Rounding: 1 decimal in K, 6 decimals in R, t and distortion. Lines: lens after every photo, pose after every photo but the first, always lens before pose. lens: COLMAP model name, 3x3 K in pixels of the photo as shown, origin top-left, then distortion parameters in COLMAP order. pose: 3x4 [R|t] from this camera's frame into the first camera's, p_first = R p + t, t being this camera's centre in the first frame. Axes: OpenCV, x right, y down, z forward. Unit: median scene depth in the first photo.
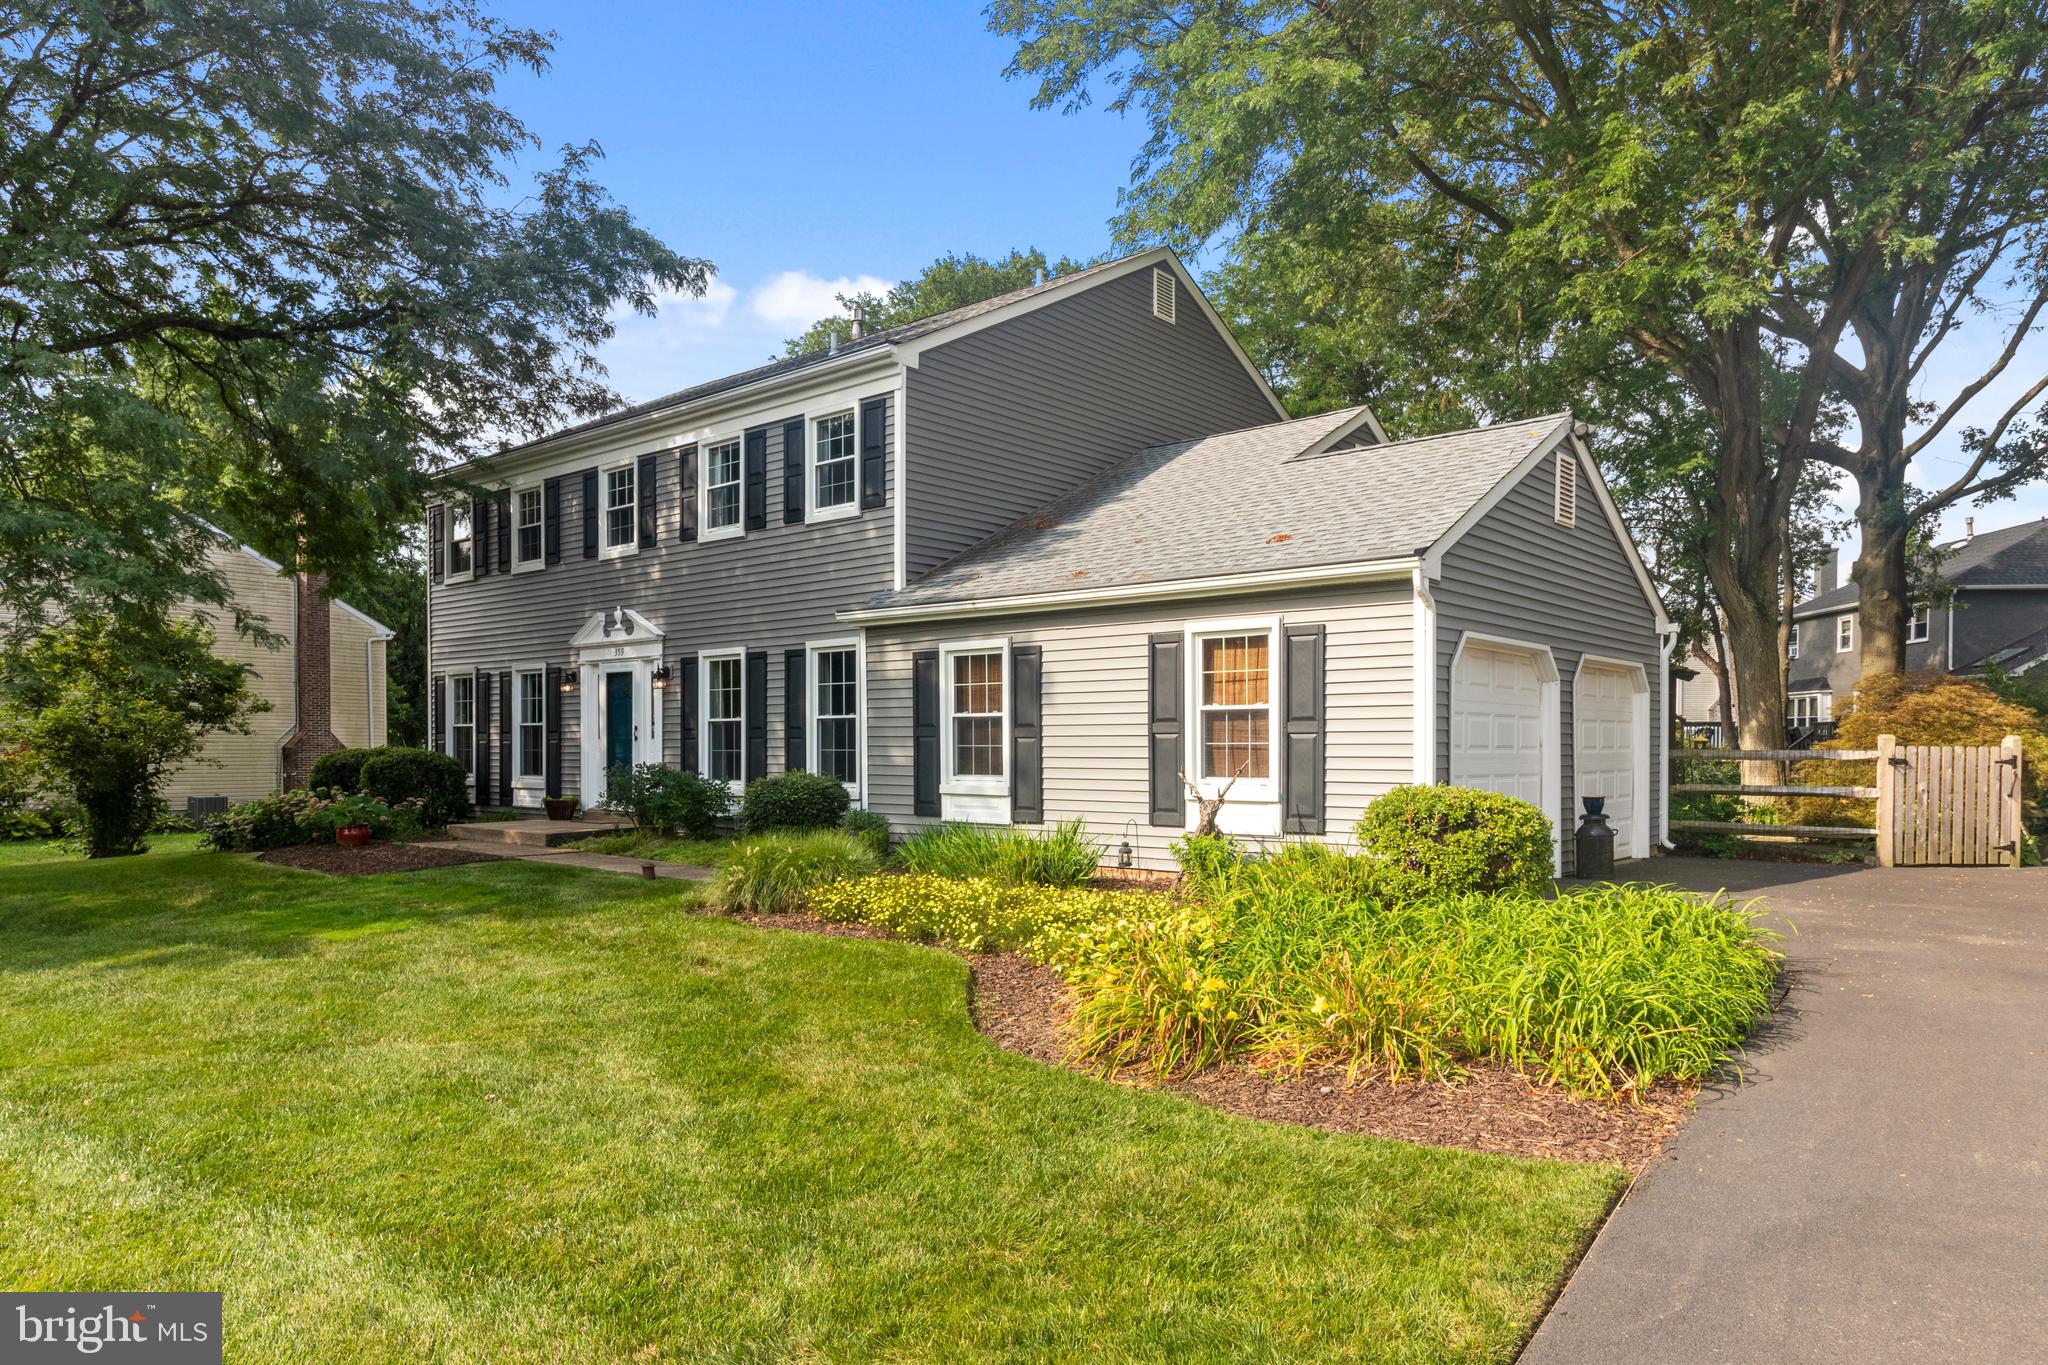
lens RADIAL K [[1335.5, 0, 1027.4], [0, 1335.5, 767.3], [0, 0, 1]] dist [-0.002558, -0.000433]
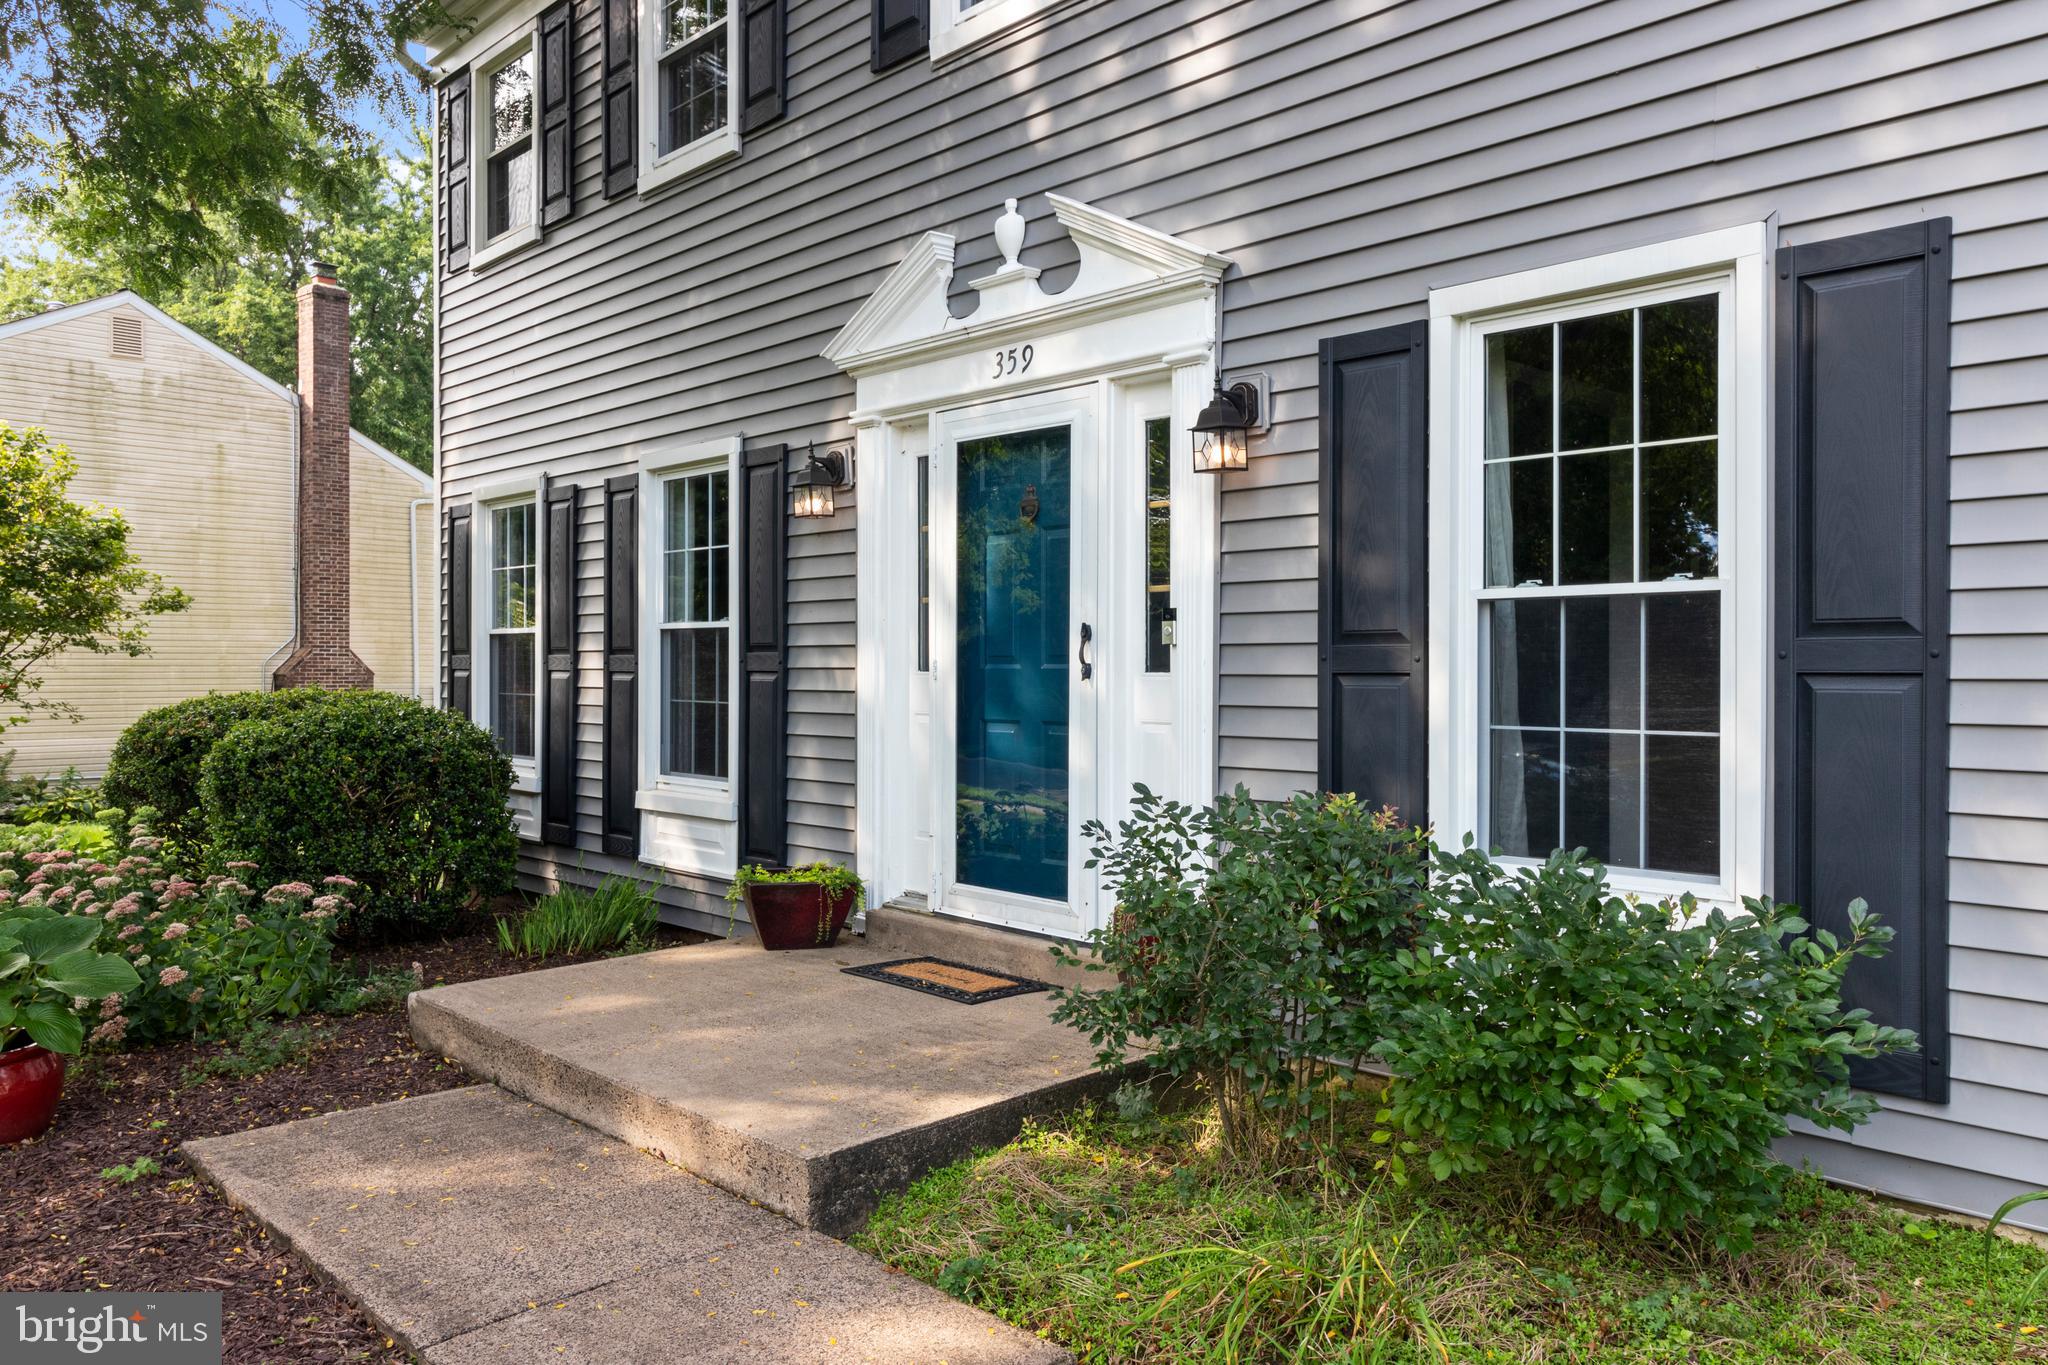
lens RADIAL K [[1430.6, 0, 1020.2], [0, 1430.6, 666.0], [0, 0, 1]] dist [-0.011575, -0.000511]
pose [[0.994777, -0.001880, -0.102056, -0.264490], [0.000514, 0.999910, -0.013407, -0.017796], [0.102072, 0.013285, 0.994688, 0.679264]]
